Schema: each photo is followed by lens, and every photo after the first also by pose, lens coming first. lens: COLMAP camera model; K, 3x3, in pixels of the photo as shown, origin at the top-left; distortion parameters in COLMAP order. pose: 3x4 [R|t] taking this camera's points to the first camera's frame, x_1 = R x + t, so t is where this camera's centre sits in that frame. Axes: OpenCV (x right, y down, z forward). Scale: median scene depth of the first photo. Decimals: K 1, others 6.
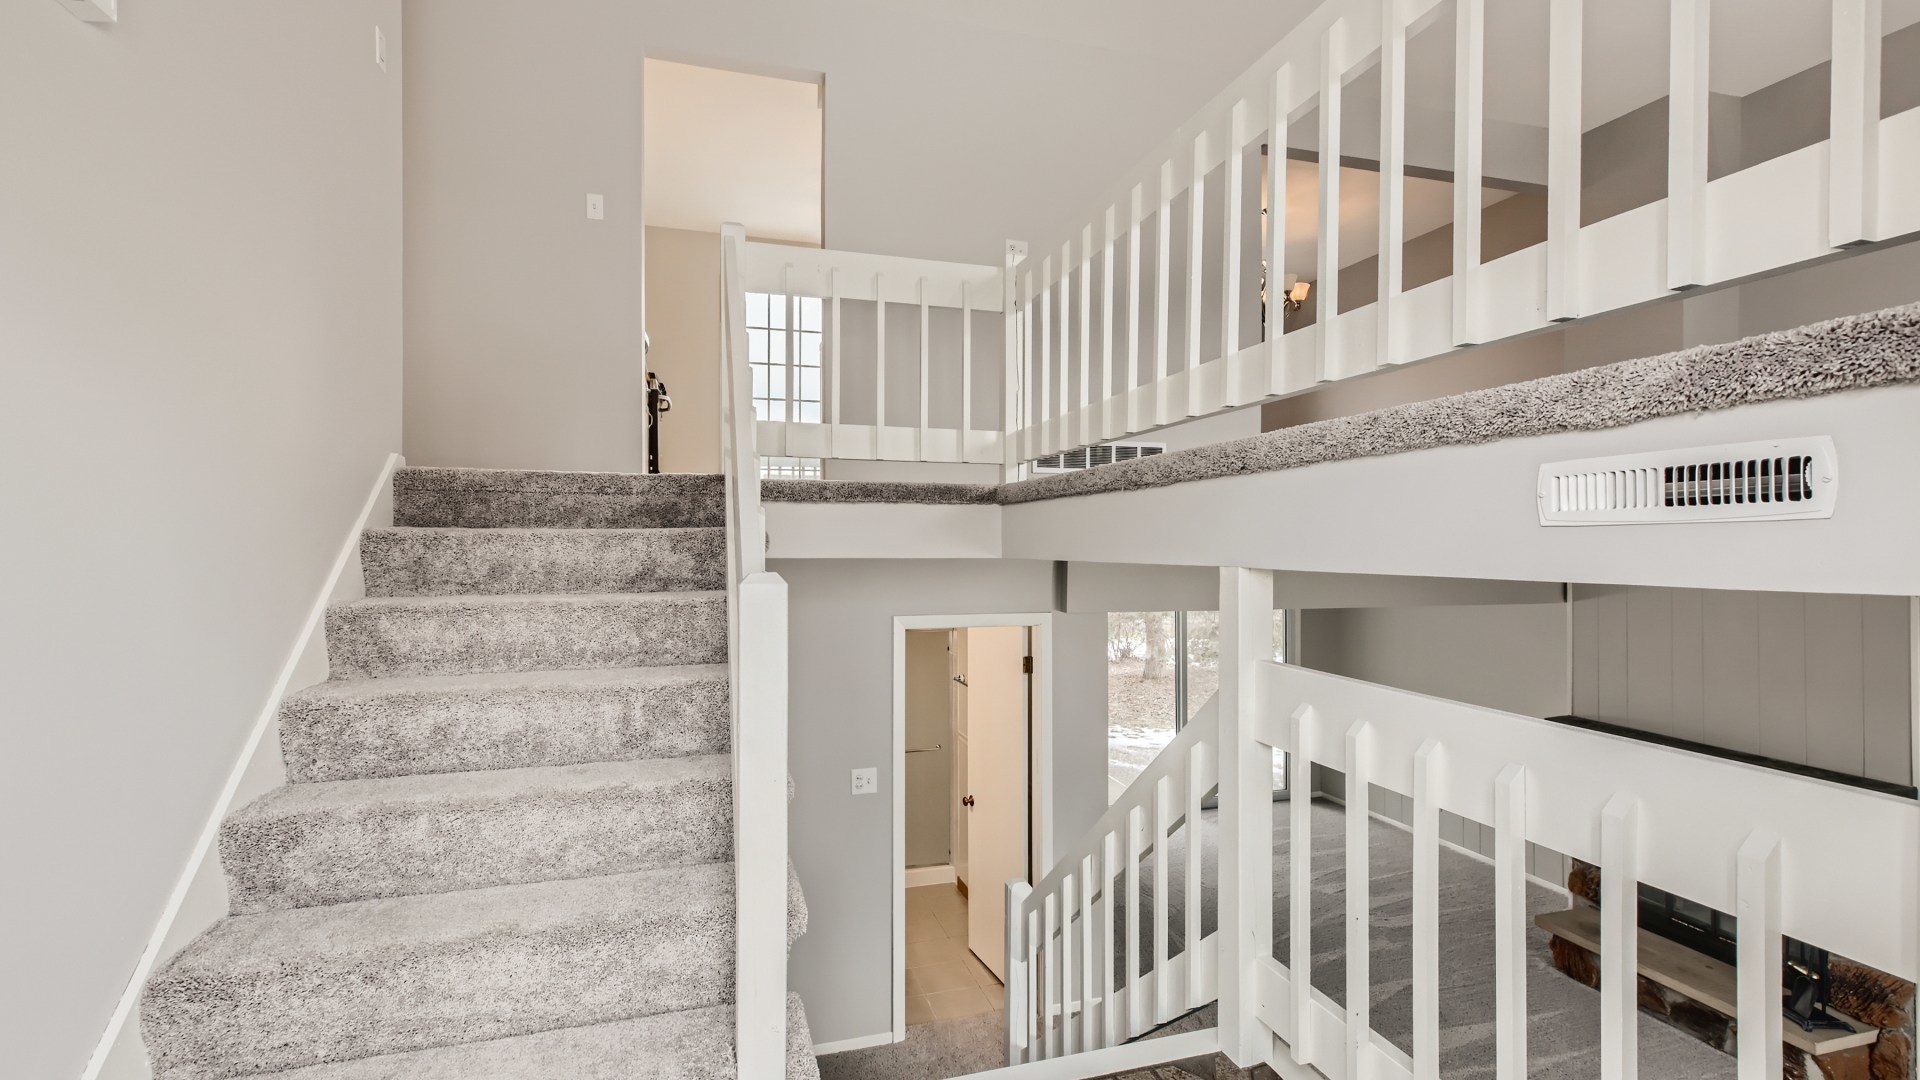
lens RADIAL K [[866.9, 0, 953.2], [0, 866.9, 546.4], [0, 0, 1]] dist [0.018759, 0.000432]
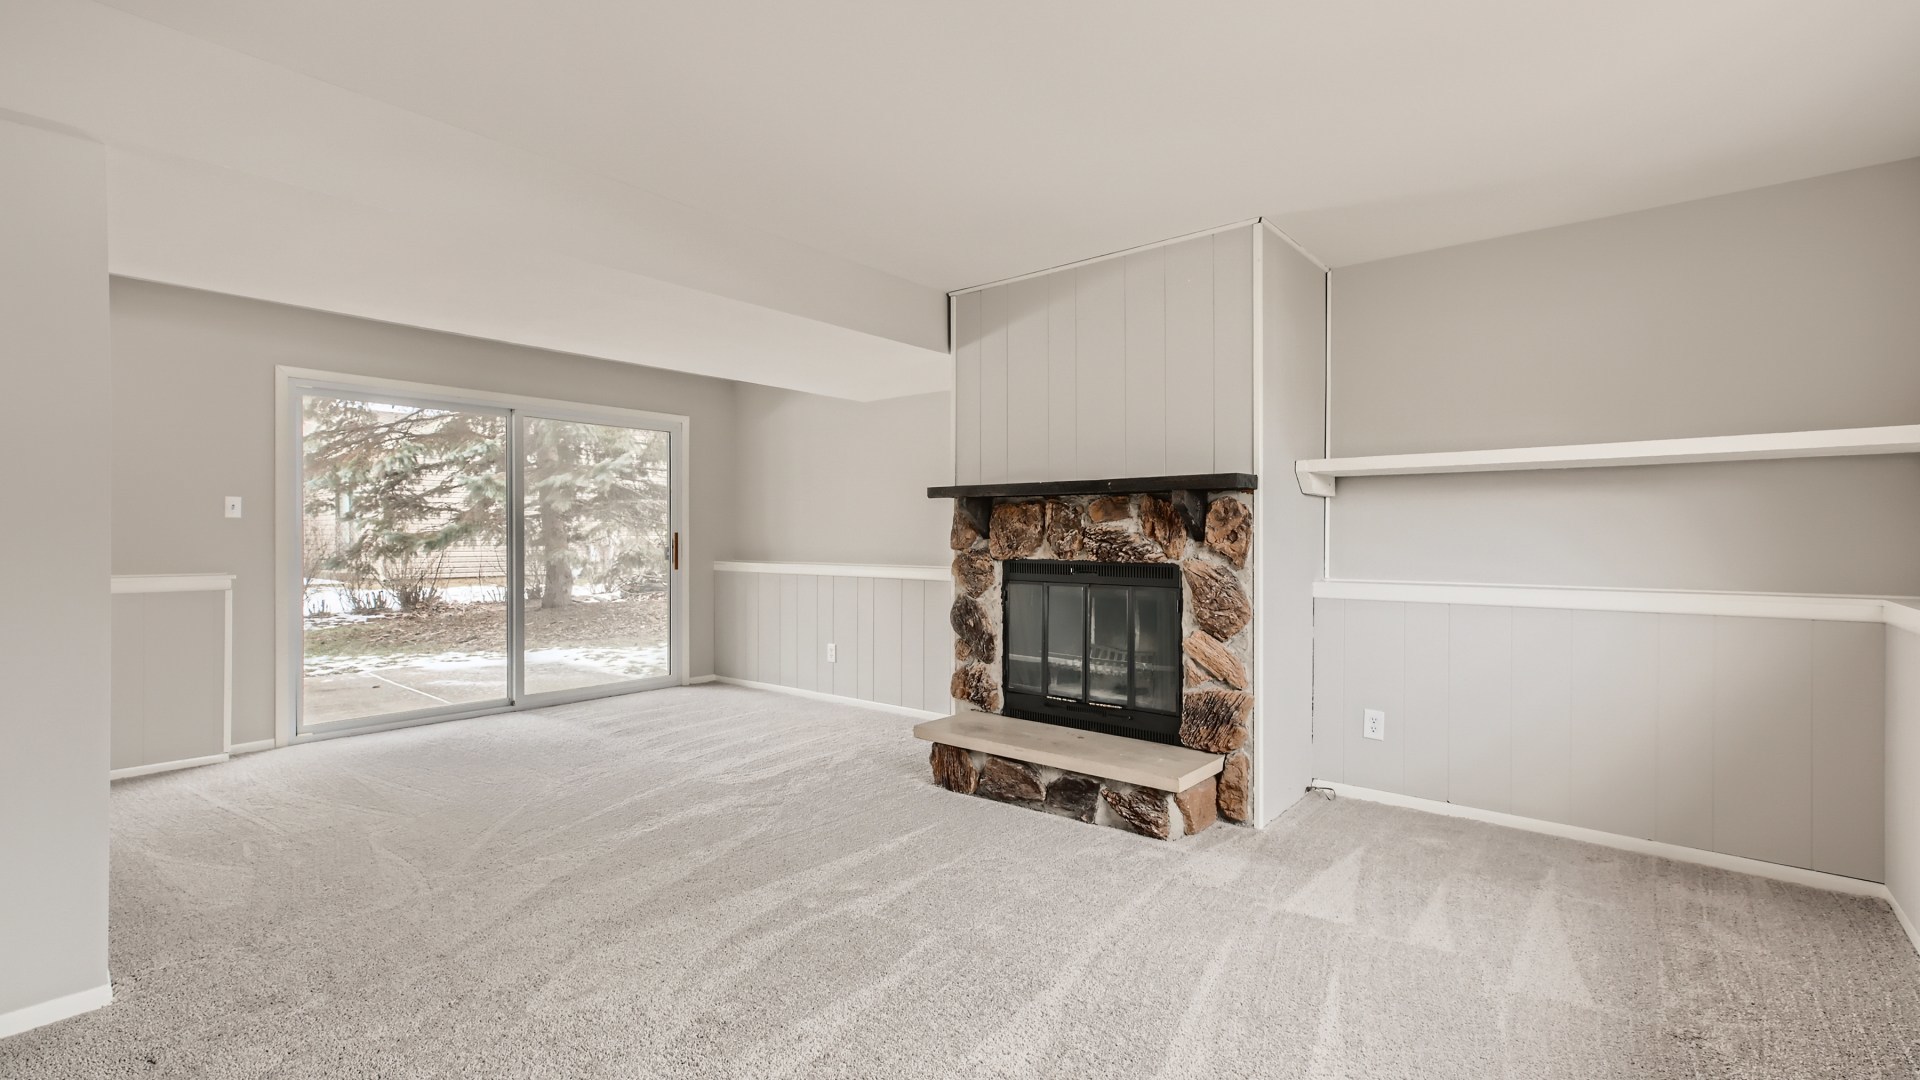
lens RADIAL K [[866.9, 0, 955.2], [0, 866.9, 533.8], [0, 0, 1]] dist [0.018759, 0.000432]
pose [[0.831391, 0.004942, 0.555666, 0.301067], [-0.001826, 0.999979, -0.006161, 0.292926], [-0.555685, 0.004108, 0.831383, 0.383821]]
